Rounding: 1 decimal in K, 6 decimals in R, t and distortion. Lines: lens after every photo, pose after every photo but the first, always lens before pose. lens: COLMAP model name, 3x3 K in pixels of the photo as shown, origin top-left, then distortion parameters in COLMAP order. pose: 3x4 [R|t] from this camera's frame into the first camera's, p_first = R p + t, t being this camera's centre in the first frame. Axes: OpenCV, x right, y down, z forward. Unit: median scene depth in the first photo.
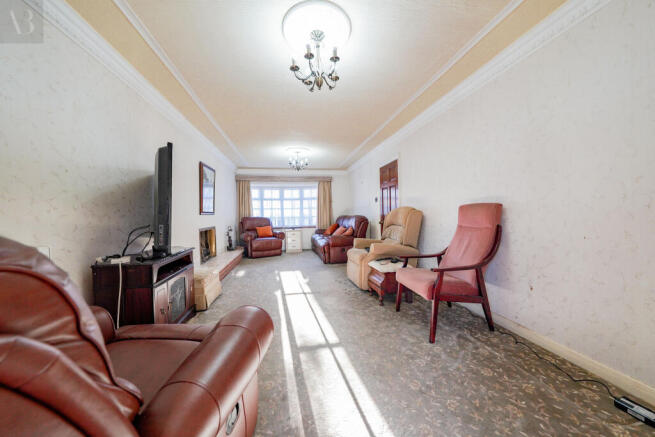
lens RADIAL K [[224.1, 0, 314.3], [0, 224.1, 219.6], [0, 0, 1]] dist [-0.016447, 0.000013]
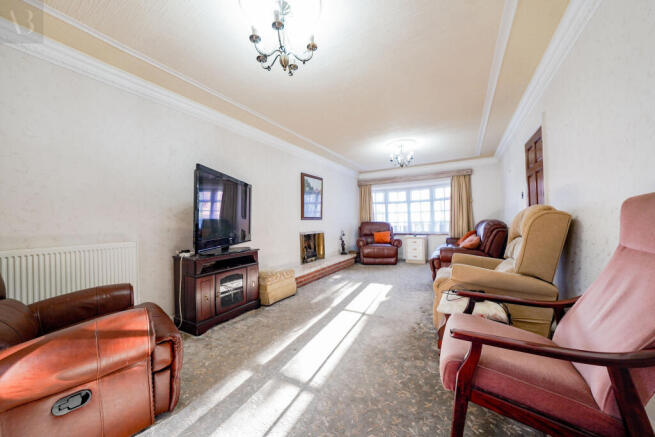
lens RADIAL K [[224.1, 0, 326.2], [0, 224.1, 221.2], [0, 0, 1]] dist [-0.016447, 0.000013]
pose [[0.780439, 0.001756, -0.625230, 0.185948], [-0.007893, 0.999944, -0.007043, -0.005742], [0.625182, 0.010432, 0.780409, 0.128277]]
